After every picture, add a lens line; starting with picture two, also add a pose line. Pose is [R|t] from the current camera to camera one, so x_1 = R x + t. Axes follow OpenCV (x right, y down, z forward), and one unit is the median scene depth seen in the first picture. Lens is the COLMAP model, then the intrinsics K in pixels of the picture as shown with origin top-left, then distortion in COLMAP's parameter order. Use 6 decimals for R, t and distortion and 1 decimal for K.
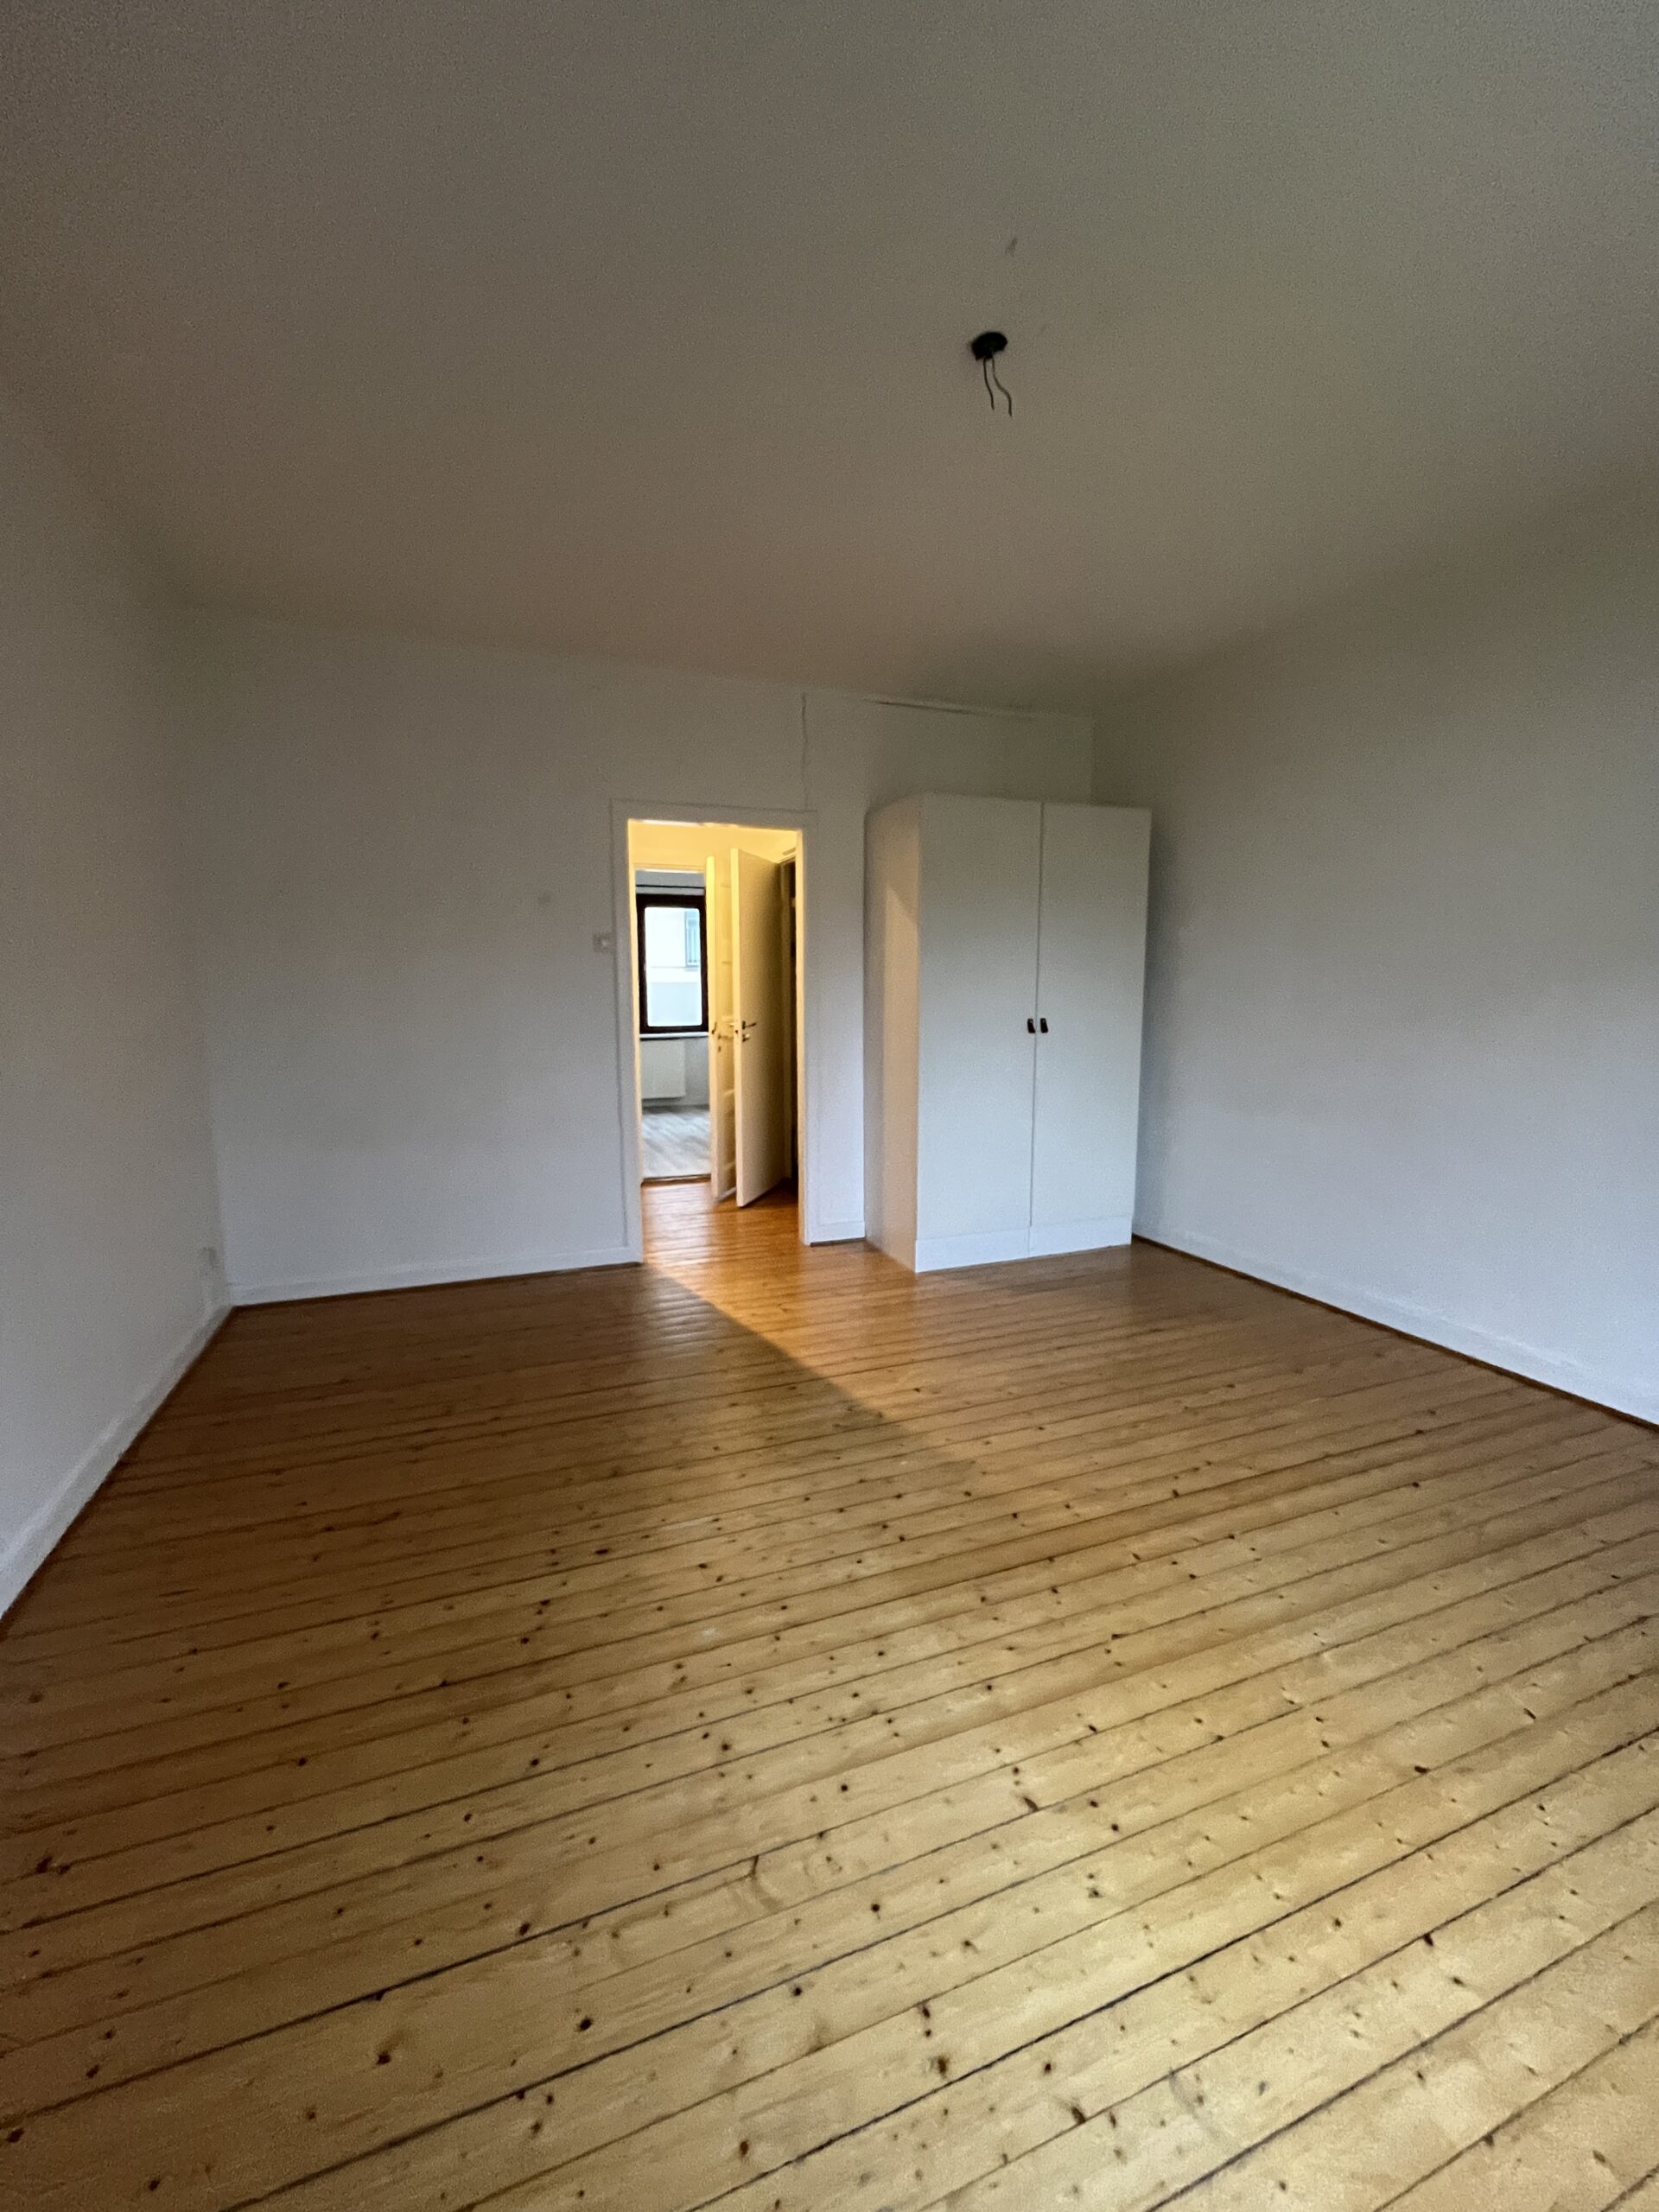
lens RADIAL K [[894.3, 0, 829.5], [0, 894.3, 1106.0], [0, 0, 1]] dist [-0.001181, -0.000100]
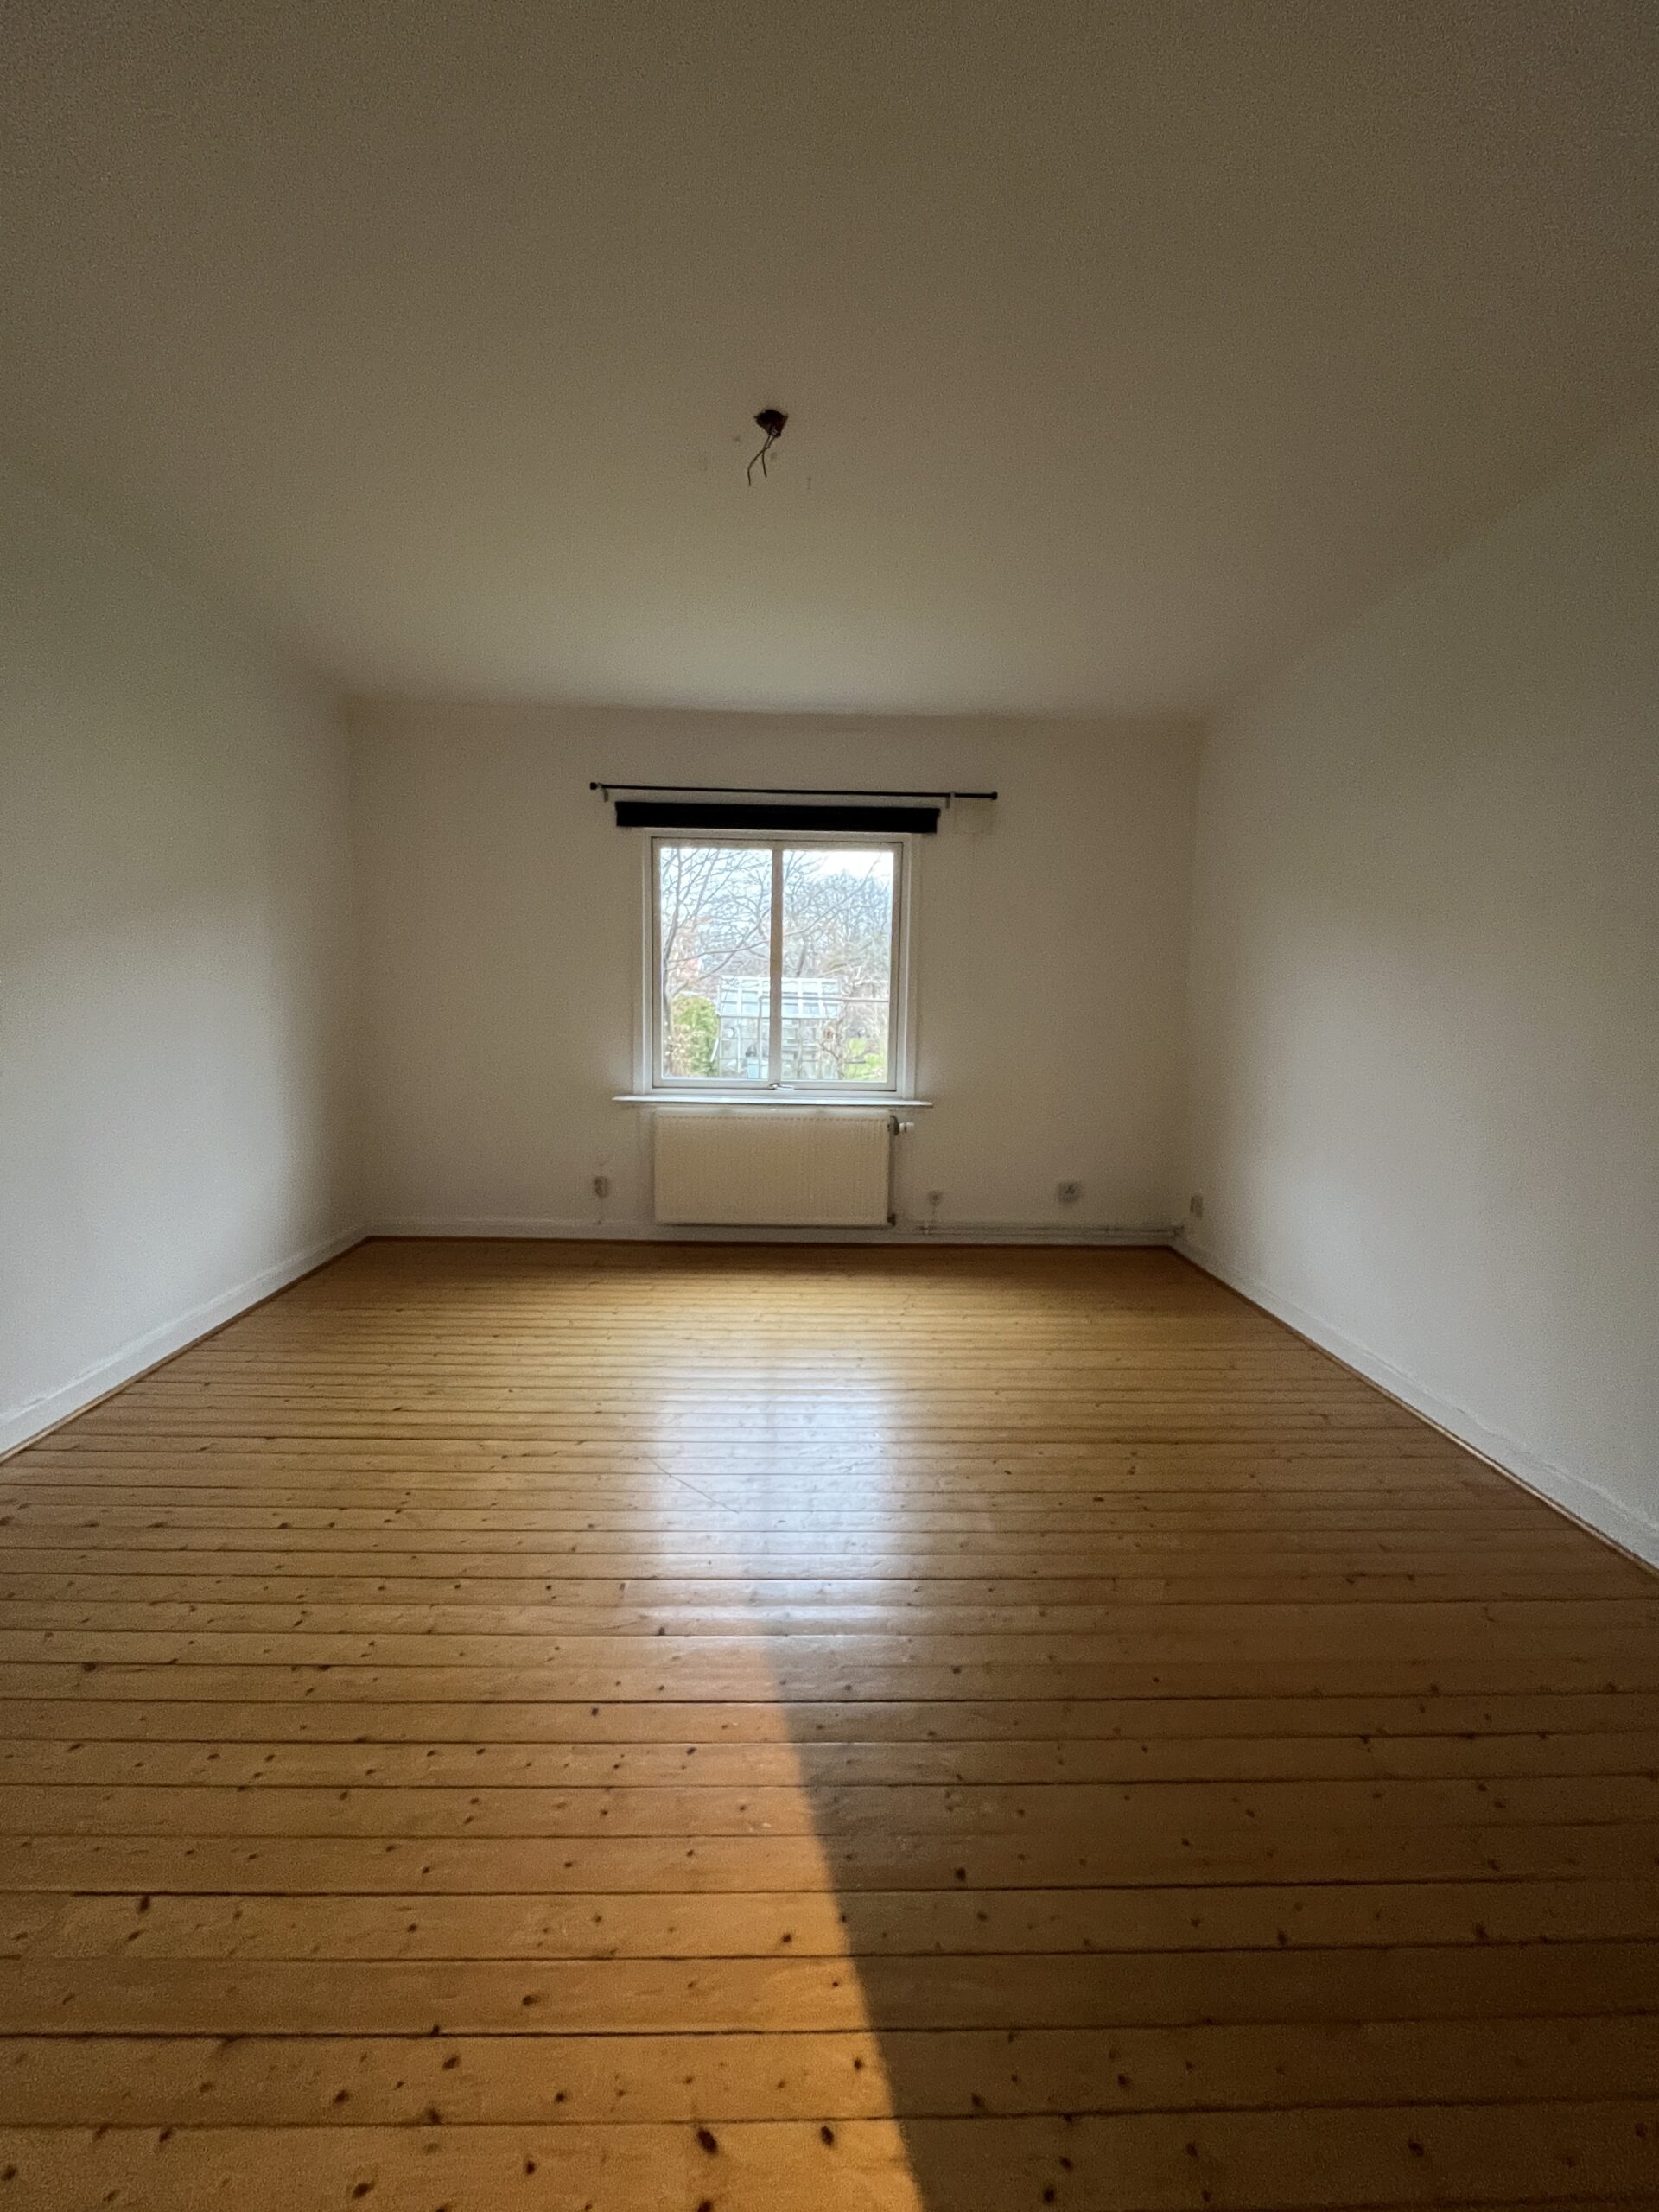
lens RADIAL K [[894.3, 0, 829.5], [0, 894.3, 1106.0], [0, 0, 1]] dist [-0.001181, -0.000100]
pose [[-0.958680, -0.037682, 0.281981, -0.204388], [0.021407, 0.978823, 0.203584, -0.193521], [-0.283681, 0.201208, -0.937571, 1.844524]]
